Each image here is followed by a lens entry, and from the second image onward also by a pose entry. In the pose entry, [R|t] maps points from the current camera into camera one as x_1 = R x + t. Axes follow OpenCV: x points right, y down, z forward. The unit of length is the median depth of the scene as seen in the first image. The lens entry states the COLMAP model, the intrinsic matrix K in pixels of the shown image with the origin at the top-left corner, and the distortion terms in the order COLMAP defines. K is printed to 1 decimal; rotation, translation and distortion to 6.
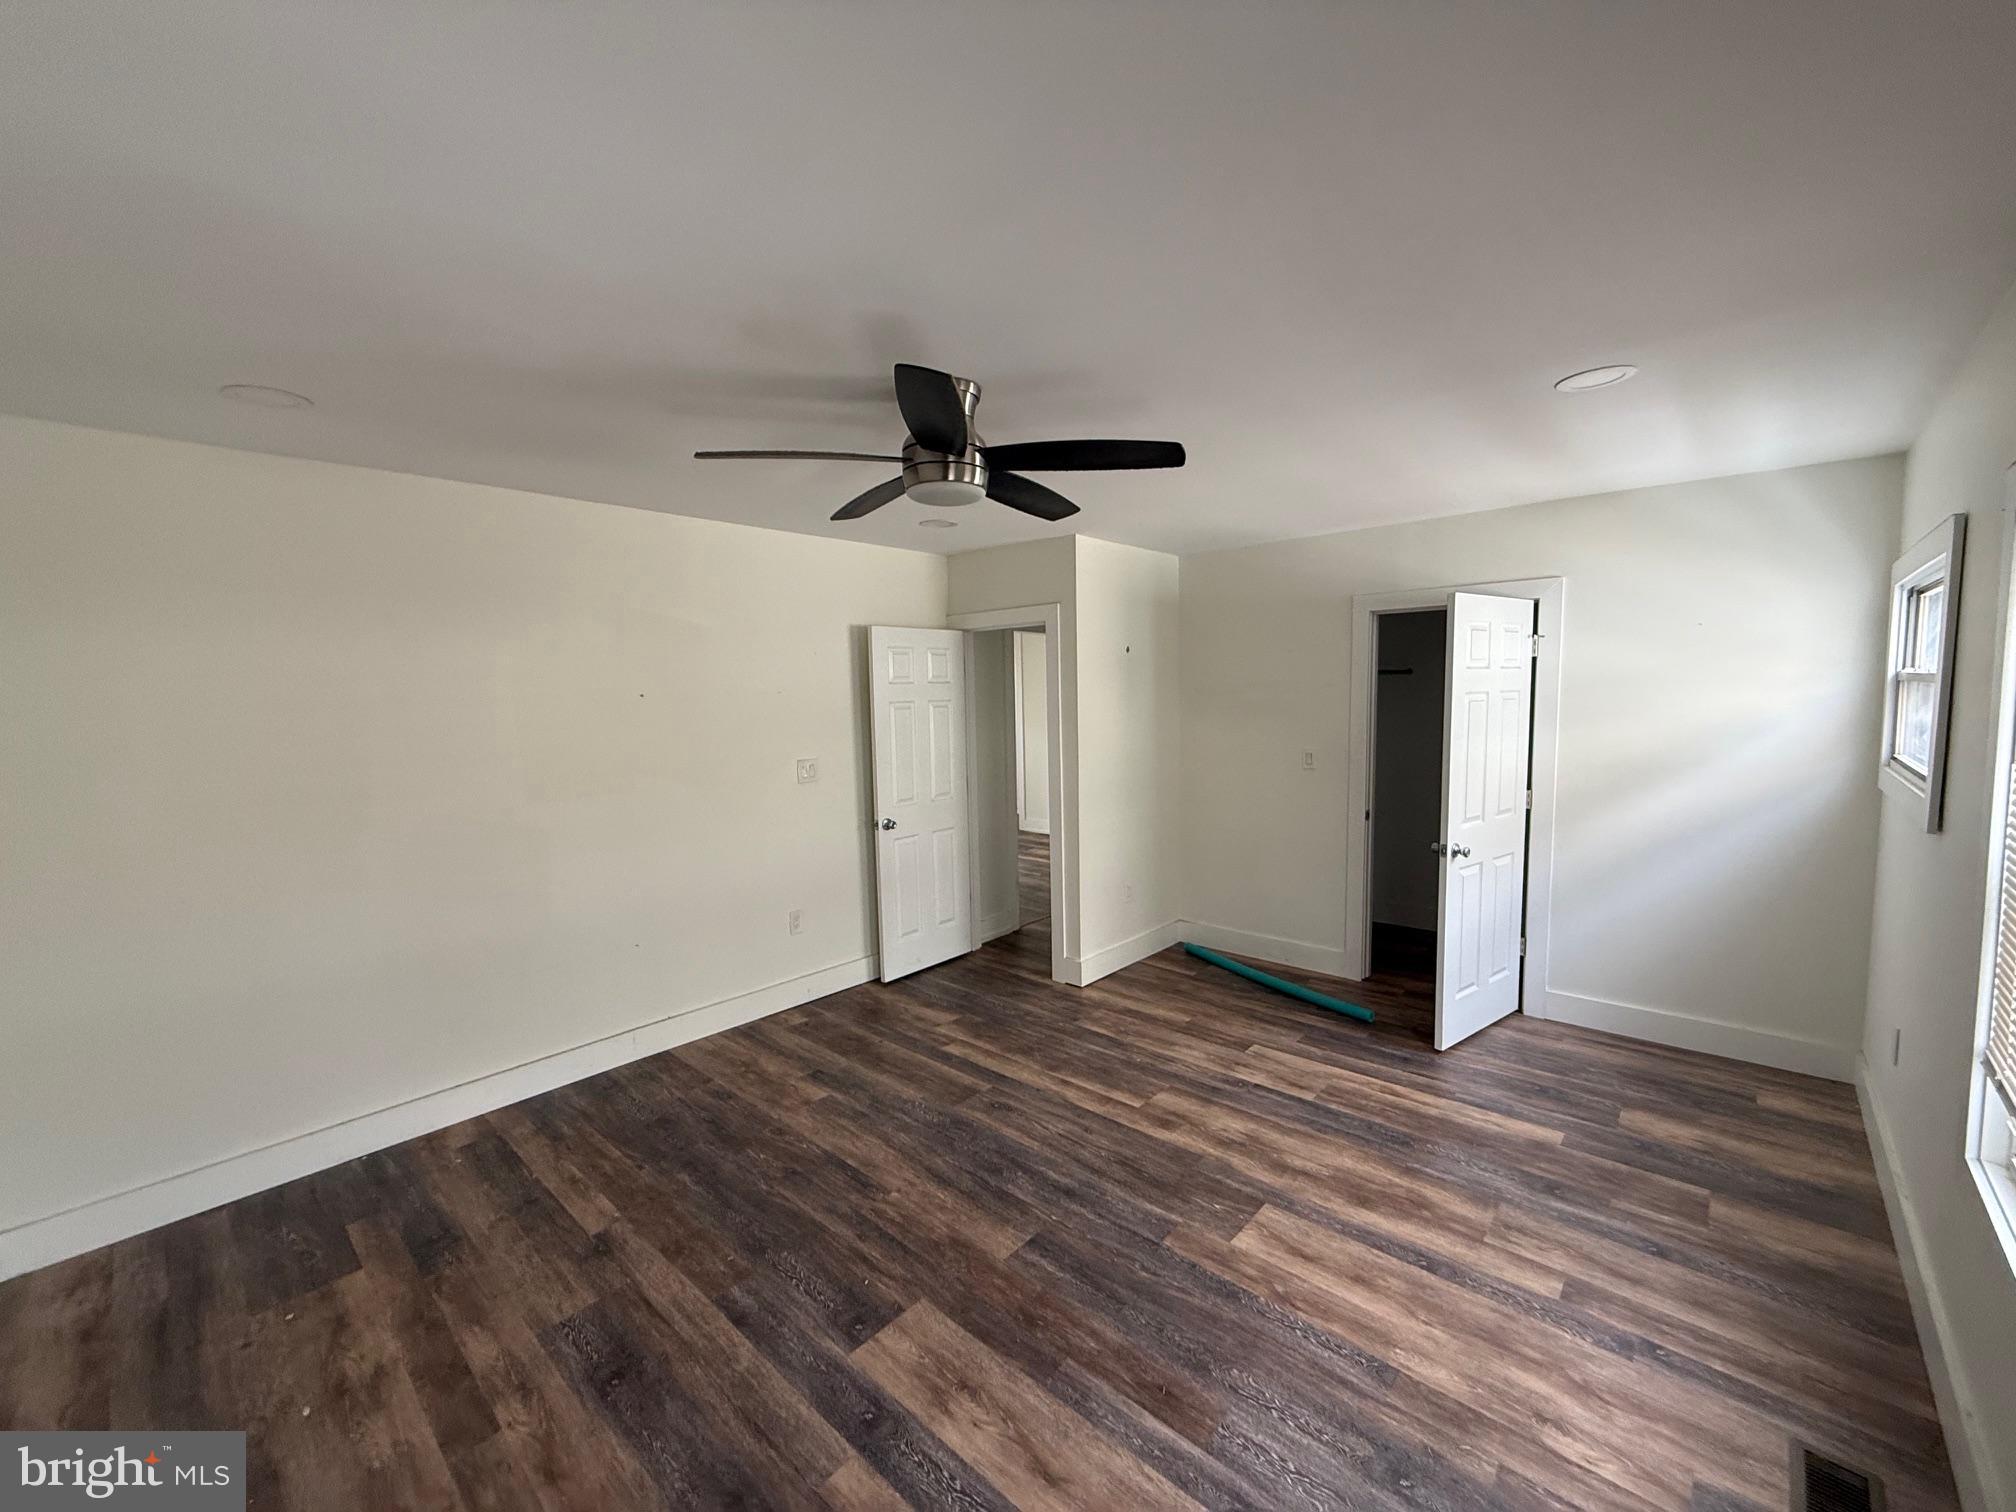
lens RADIAL K [[795.3, 0, 1009.0], [0, 795.3, 762.1], [0, 0, 1]] dist [0.002281, -0.000194]
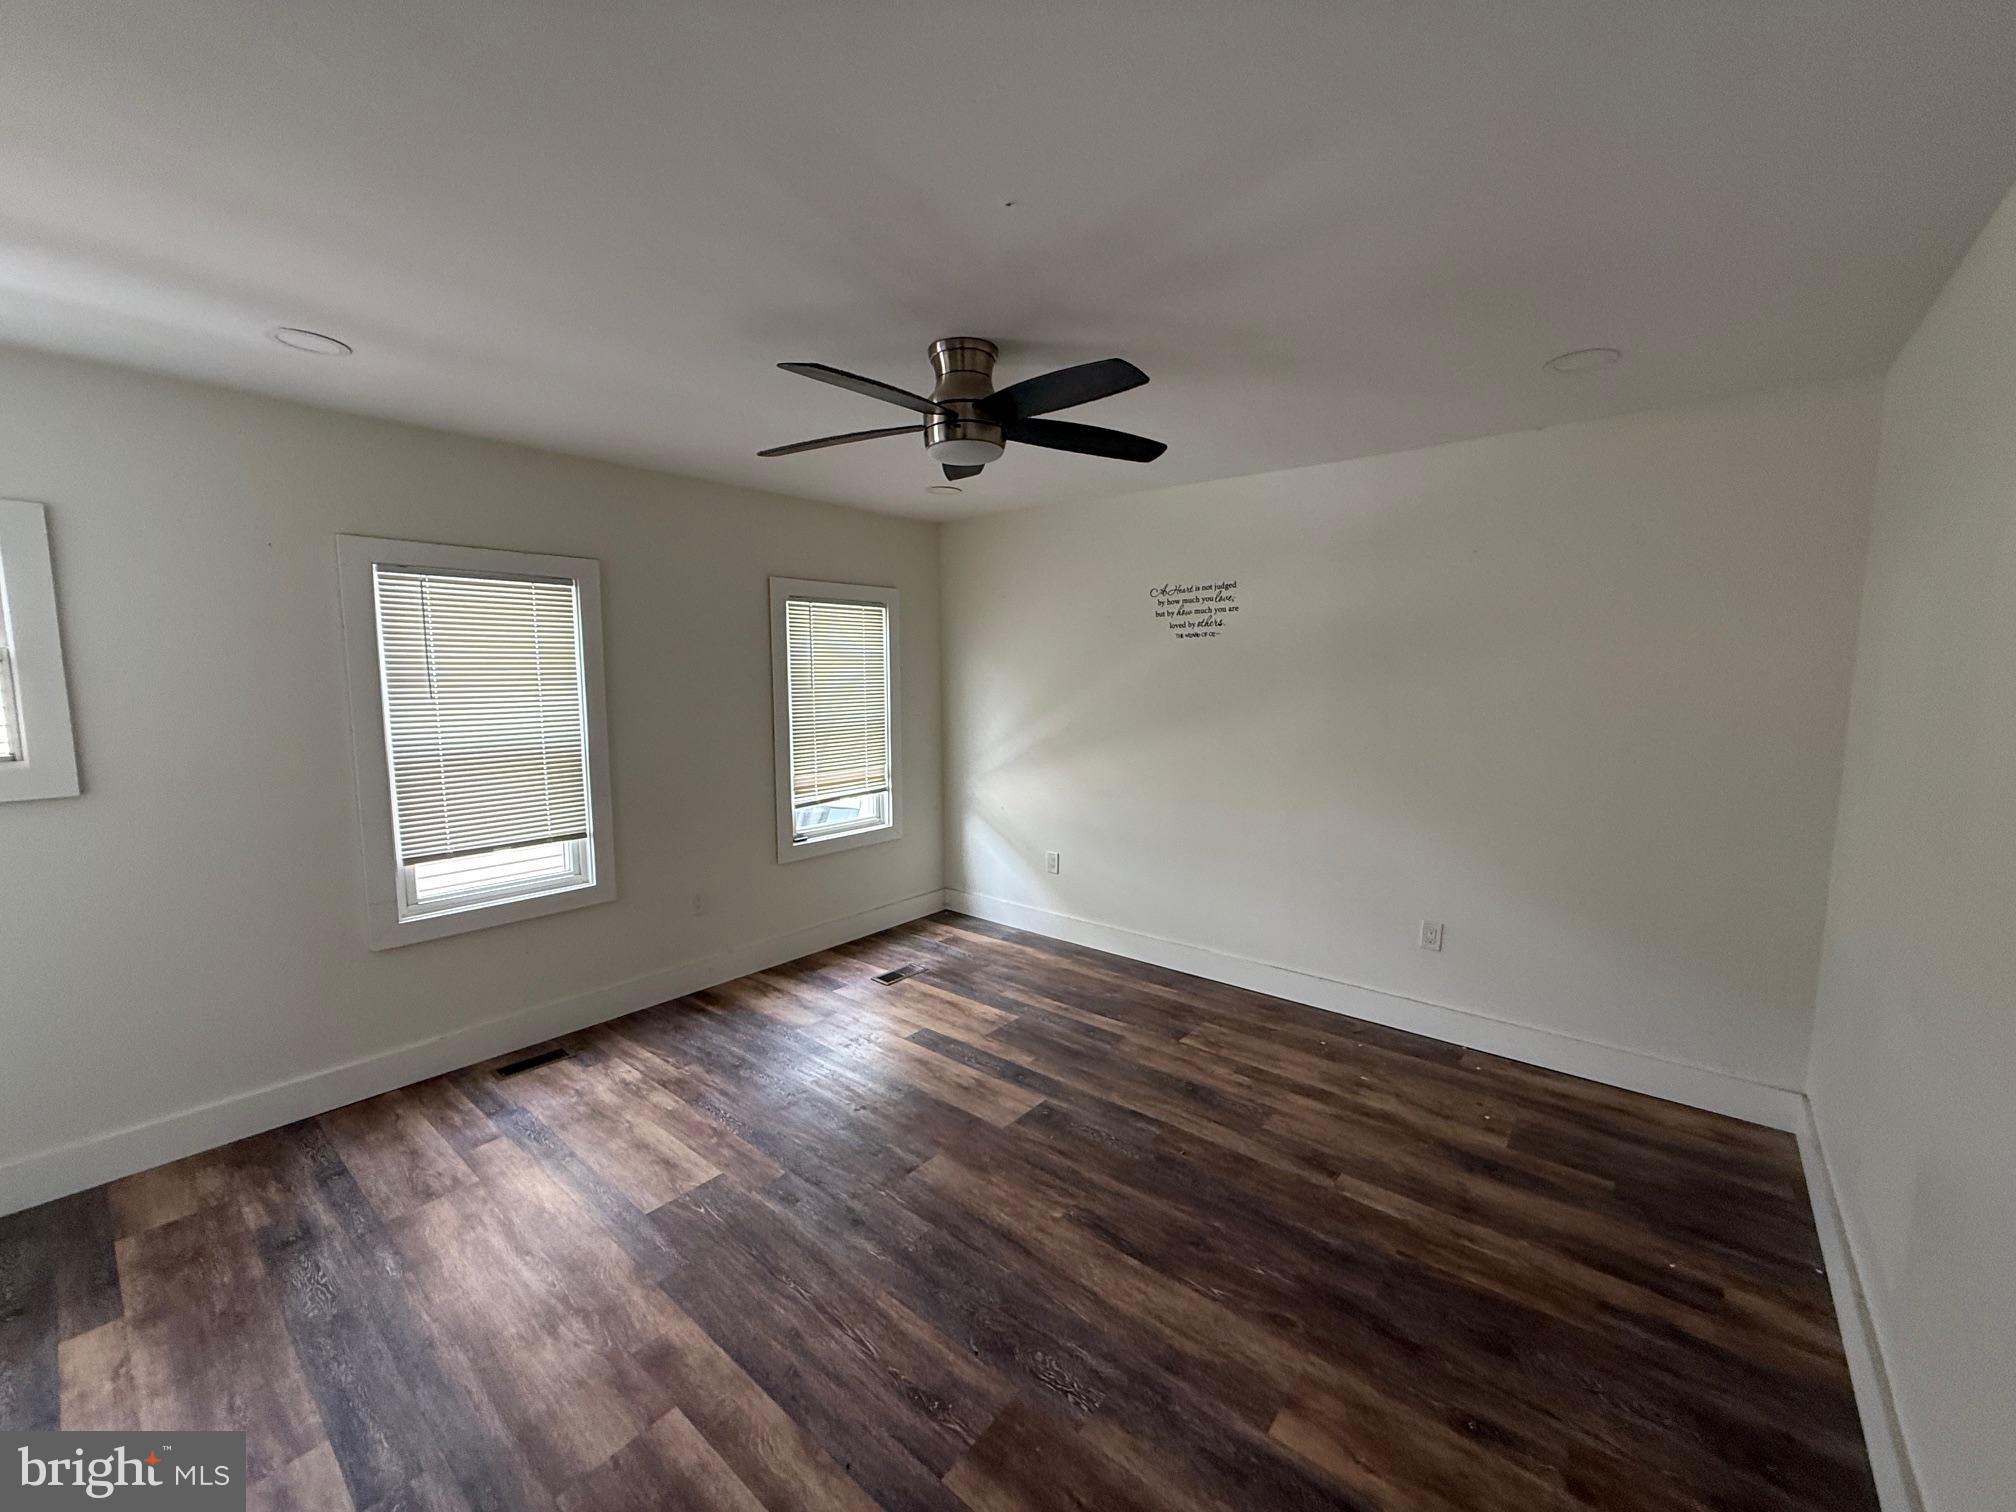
lens RADIAL K [[795.3, 0, 1009.0], [0, 795.3, 755.2], [0, 0, 1]] dist [0.002281, -0.000194]
pose [[-0.998676, 0.027368, -0.043563, -0.068209], [0.018424, 0.980860, 0.193839, -0.133728], [0.048034, 0.192780, -0.980066, 1.835847]]
